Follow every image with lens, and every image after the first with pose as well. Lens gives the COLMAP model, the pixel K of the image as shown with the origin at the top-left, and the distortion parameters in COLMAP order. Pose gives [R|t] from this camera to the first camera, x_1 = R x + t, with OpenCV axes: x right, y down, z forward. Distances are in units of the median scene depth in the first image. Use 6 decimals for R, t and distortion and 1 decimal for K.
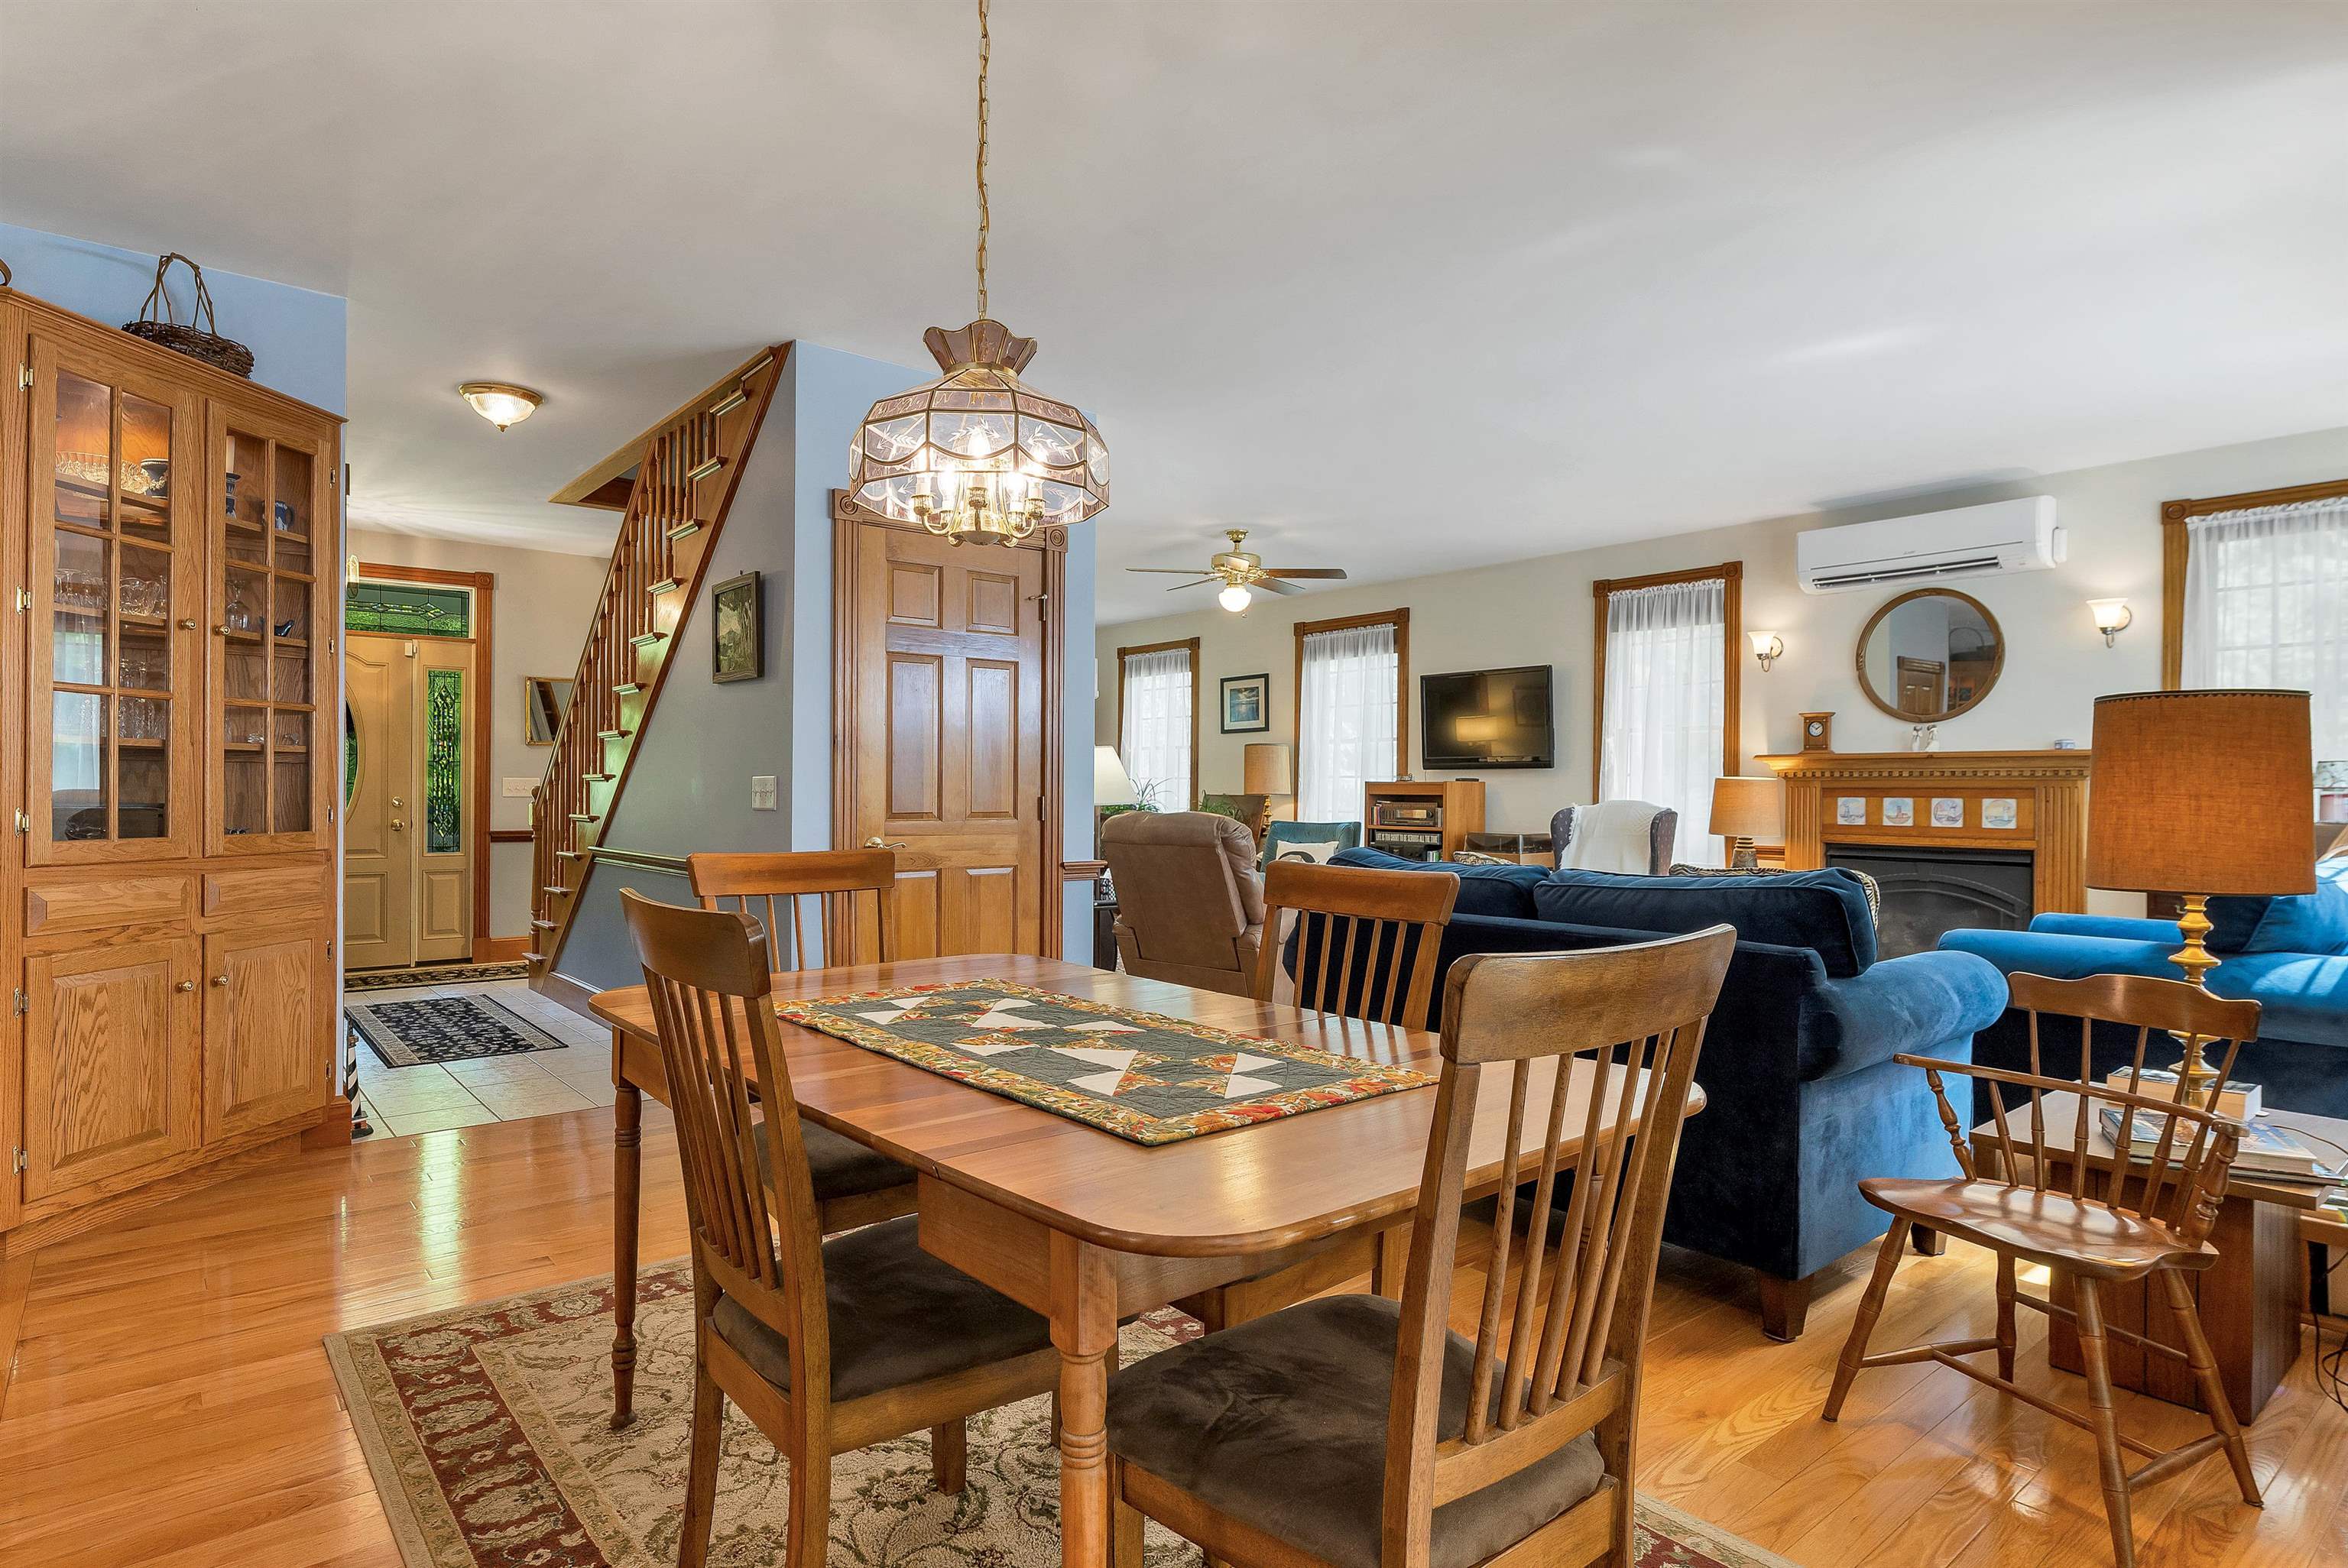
lens RADIAL K [[1252.5, 0, 1181.9], [0, 1252.5, 797.7], [0, 0, 1]] dist [0.000477, 0.000559]
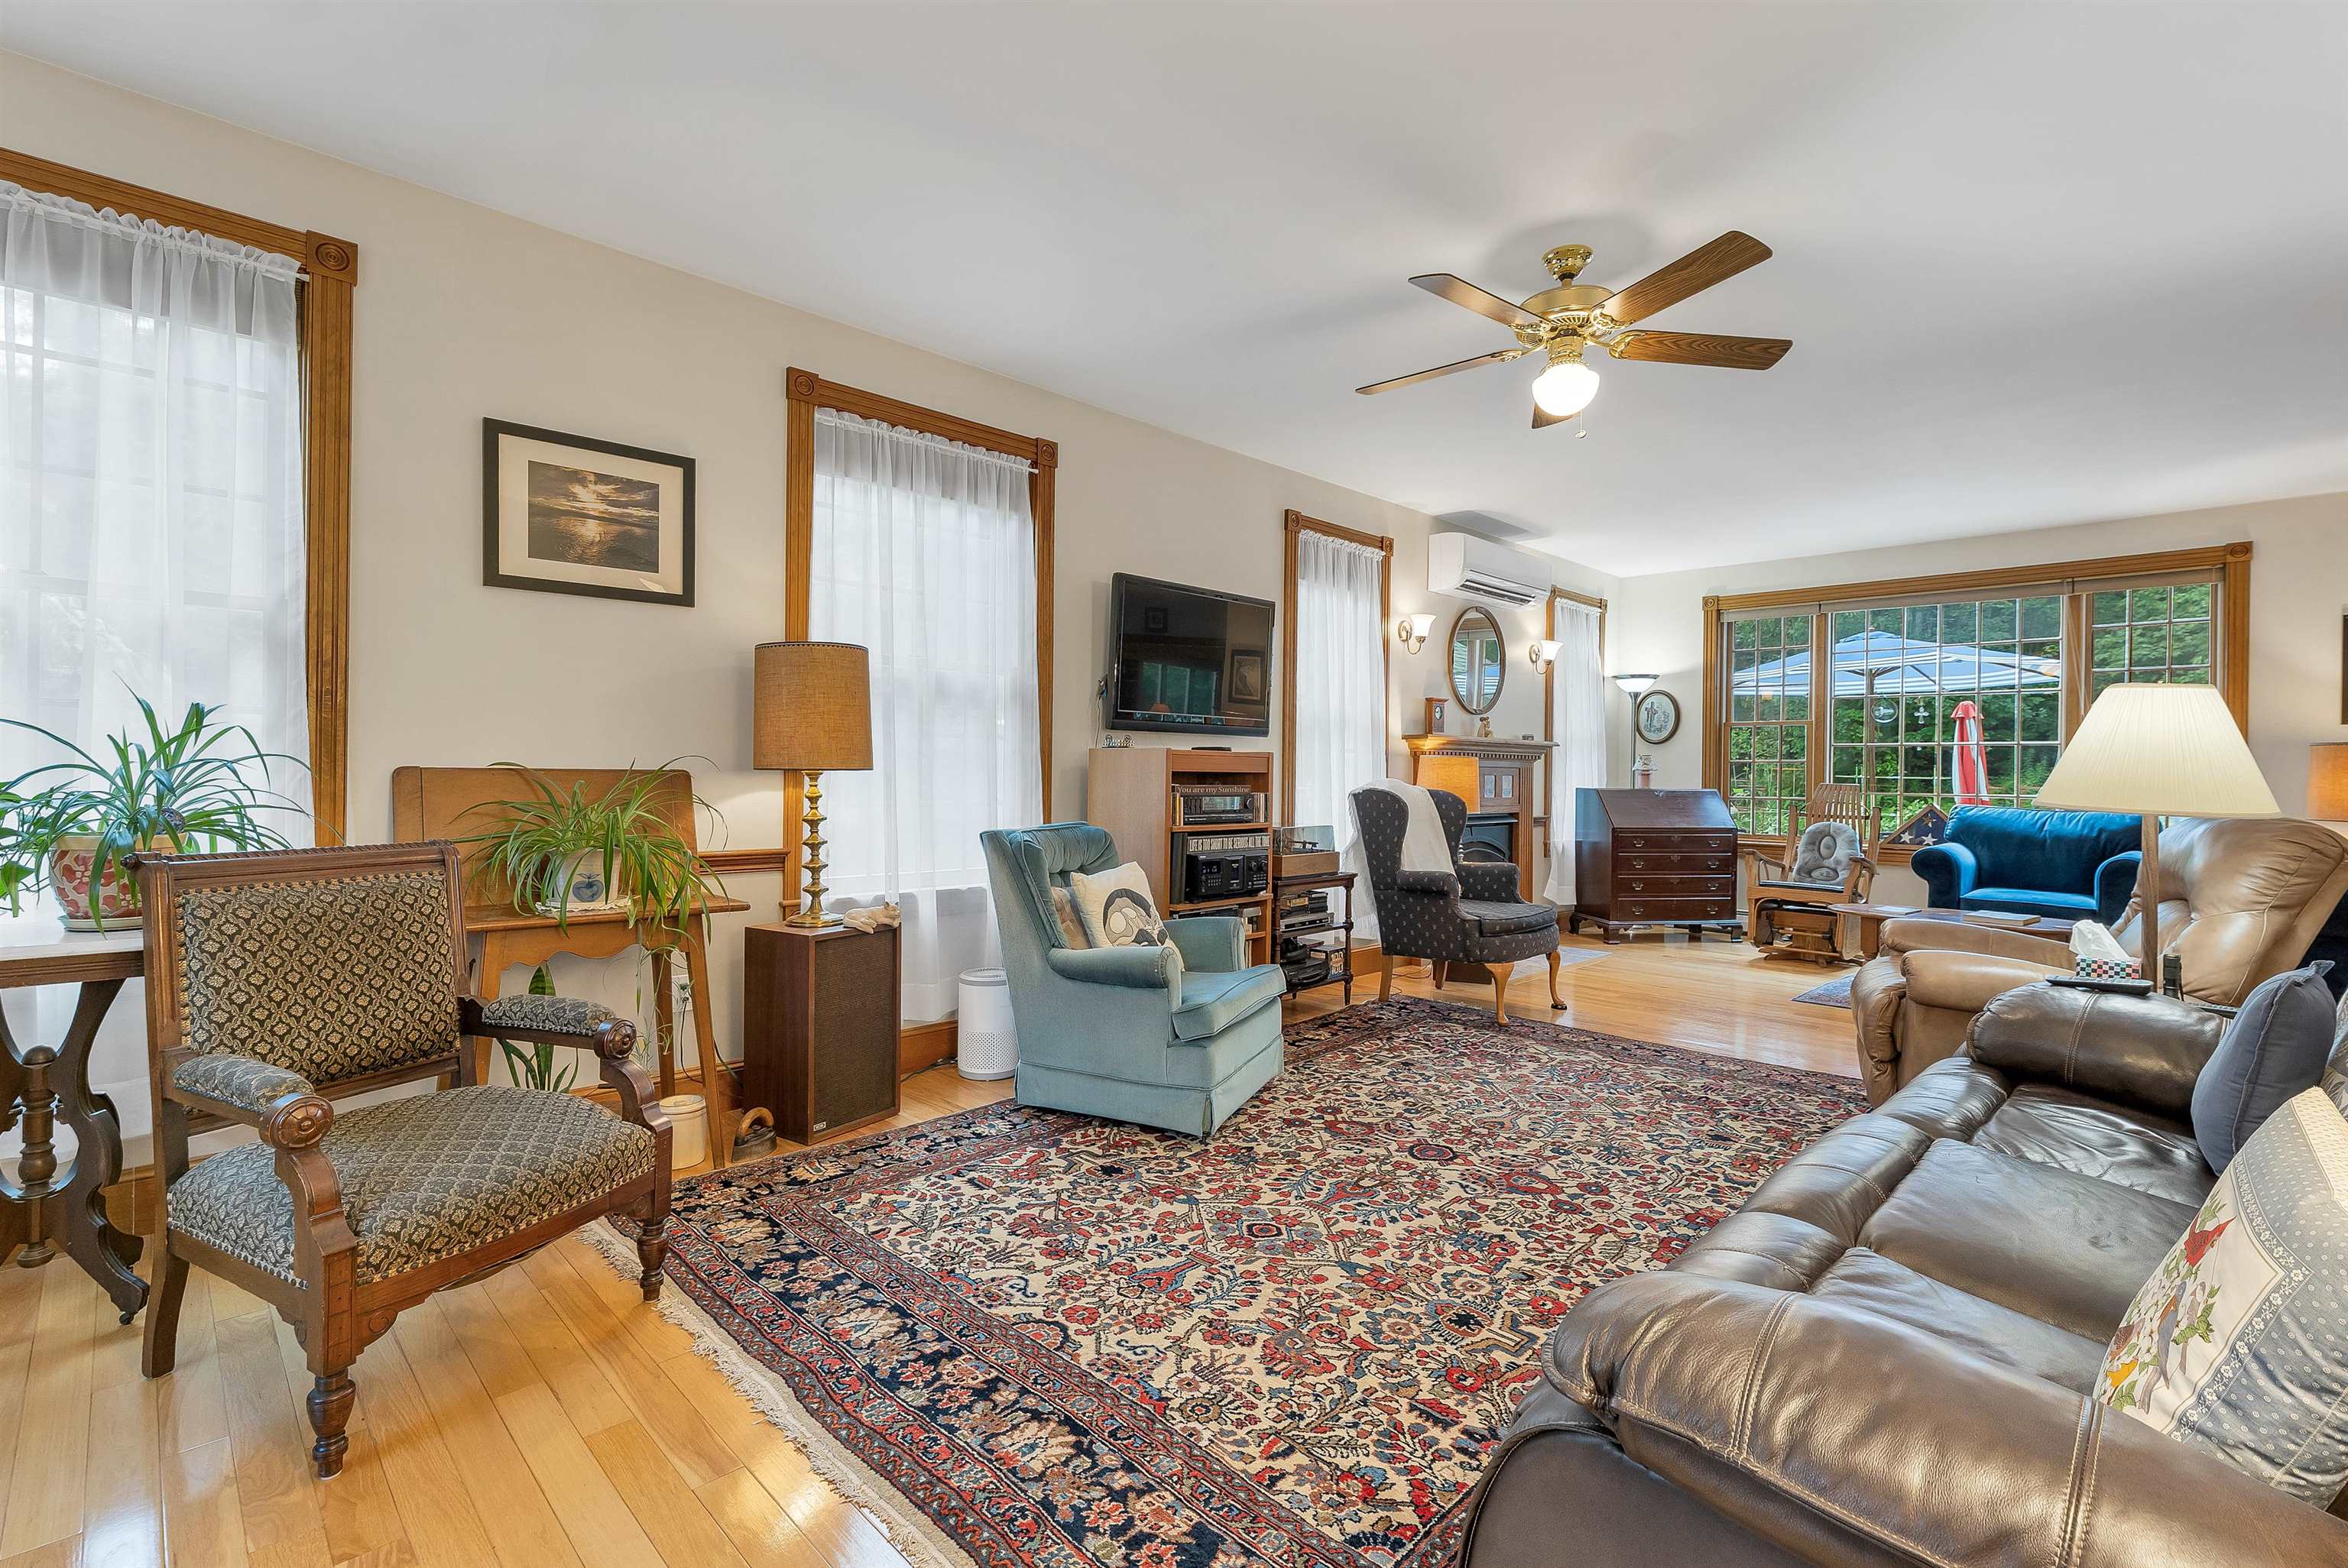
lens RADIAL K [[1060.2, 0, 1167.0], [0, 1060.2, 773.2], [0, 0, 1]] dist [0.000043, -0.000248]
pose [[-0.073826, -0.010072, 0.997220, -0.420578], [-0.008883, 0.999916, 0.009442, -0.008335], [-0.997232, -0.008161, -0.073909, 1.342348]]
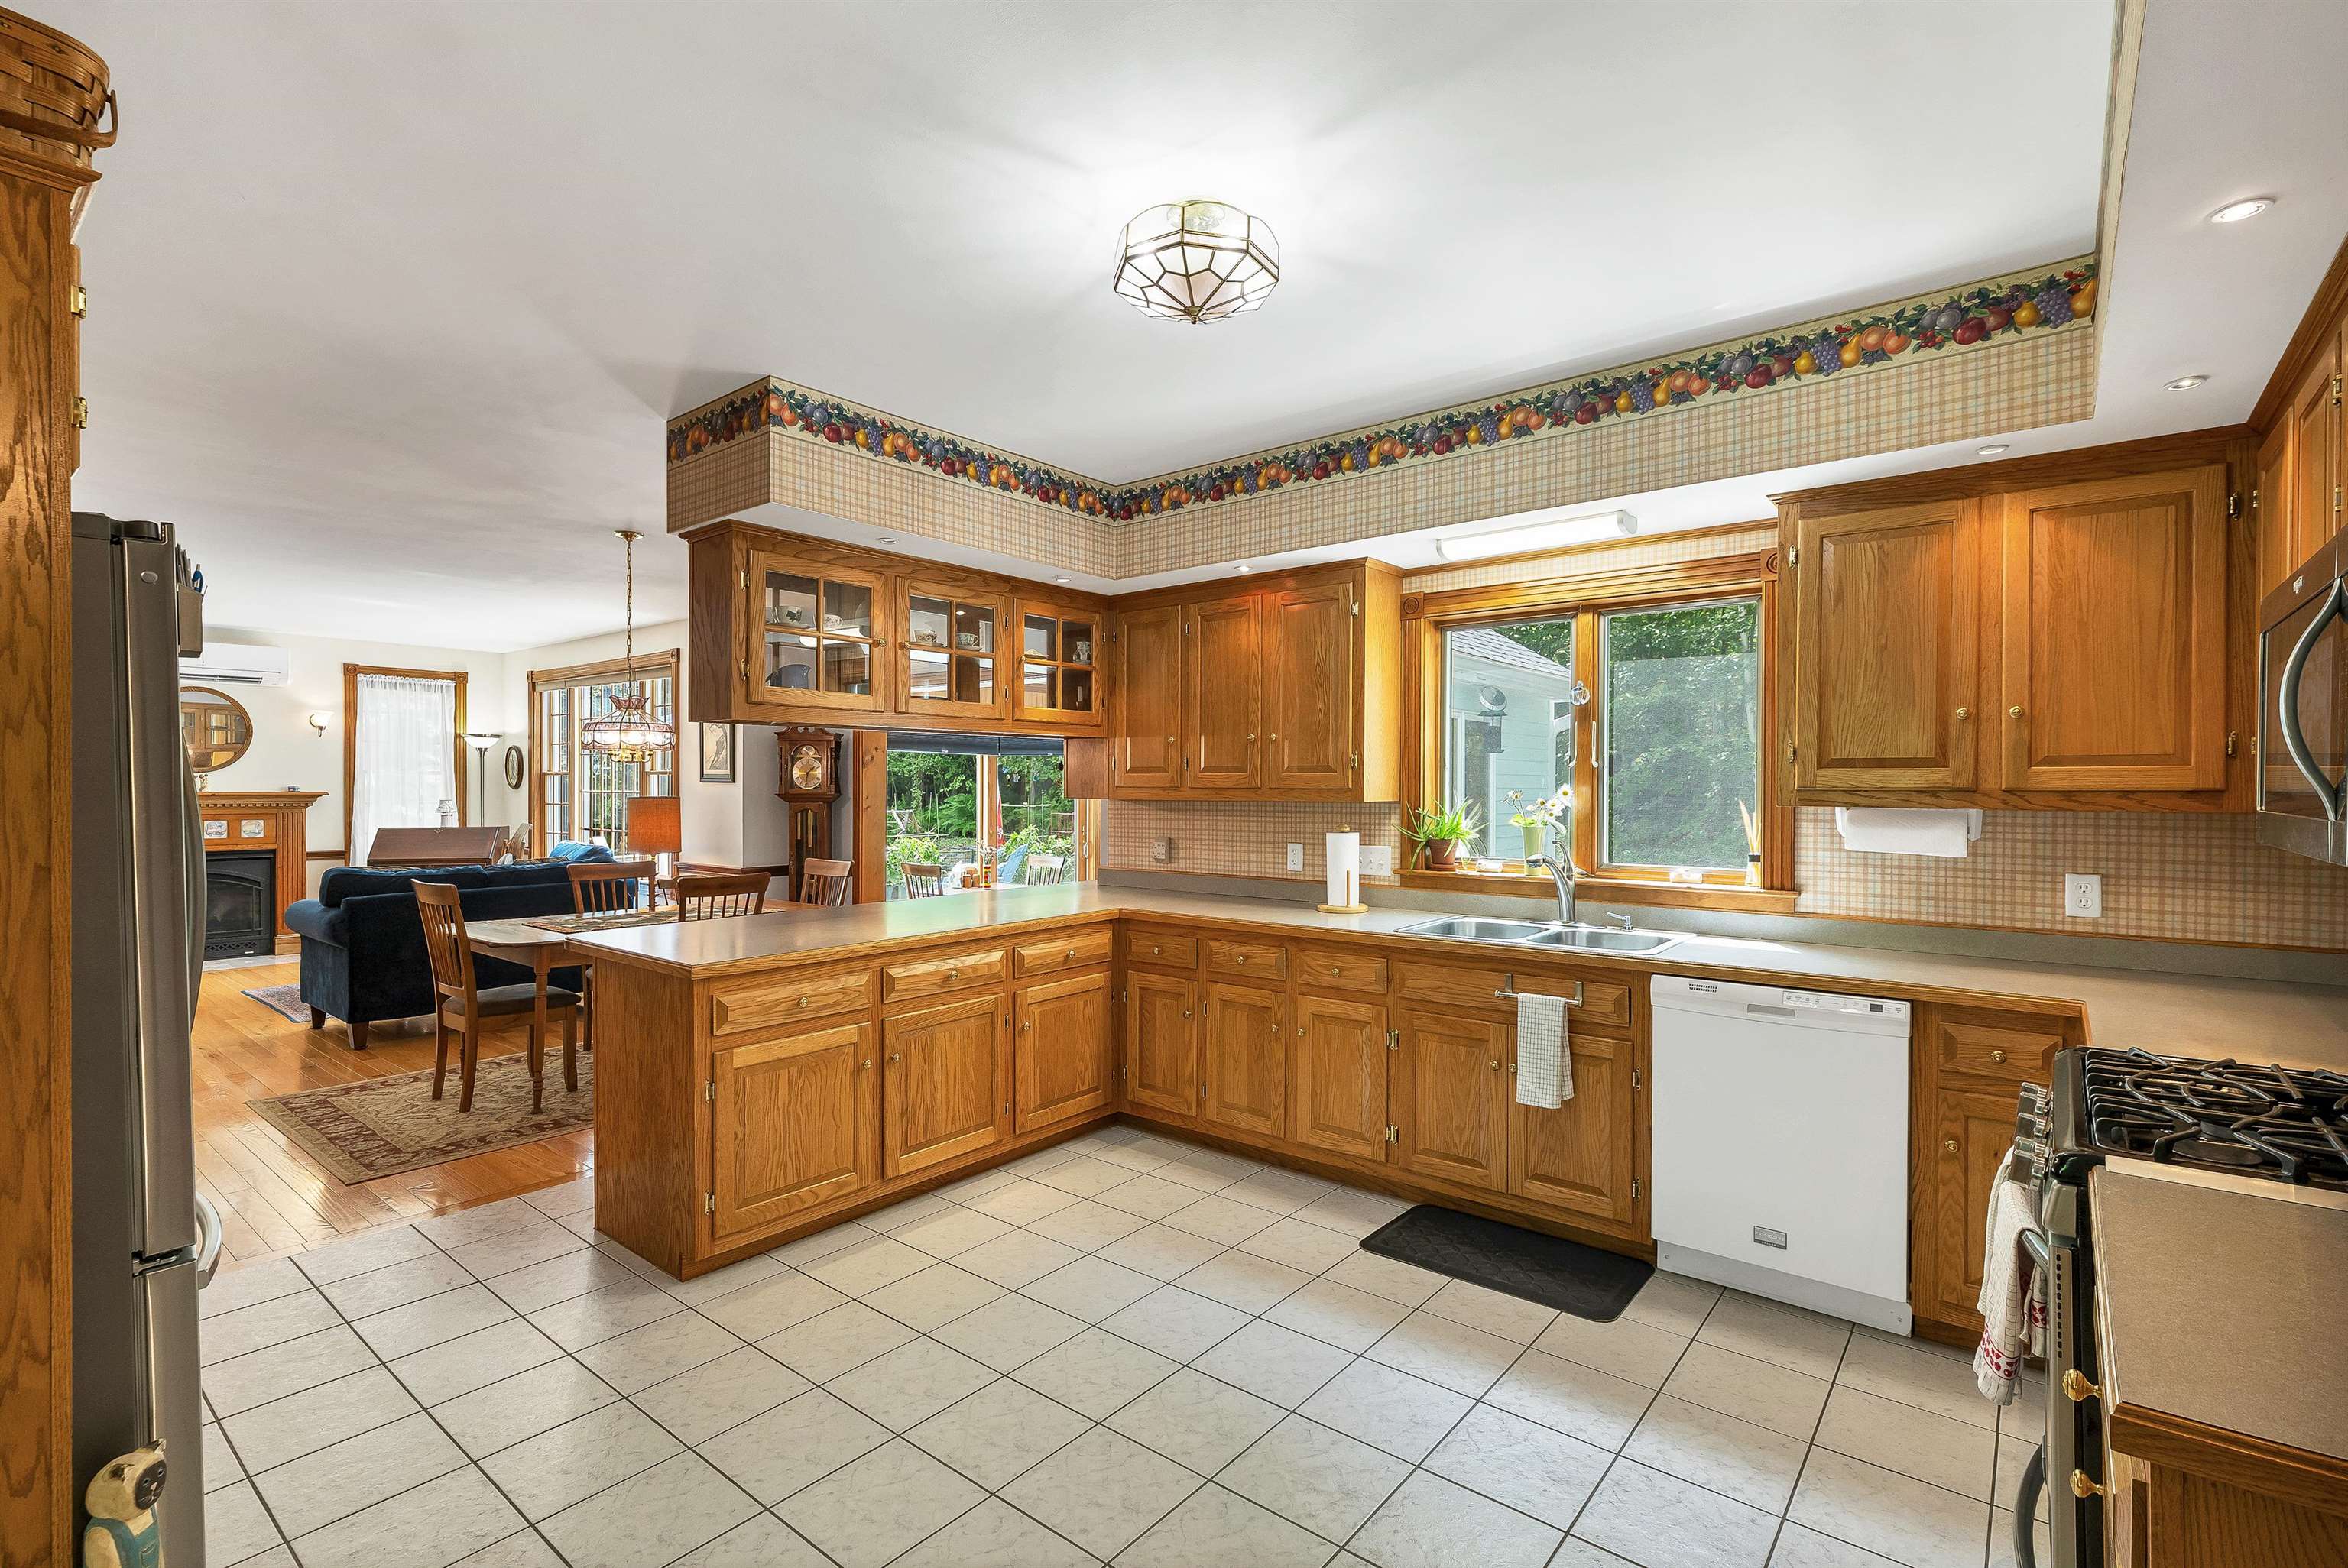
lens RADIAL K [[1064.7, 0, 1173.0], [0, 1064.7, 788.3], [0, 0, 1]] dist [0.001564, 0.000138]
pose [[-0.194741, -0.010911, 0.980794, -0.917533], [0.001247, 0.999935, 0.011372, -0.052621], [-0.980854, 0.003438, -0.194715, 0.062689]]
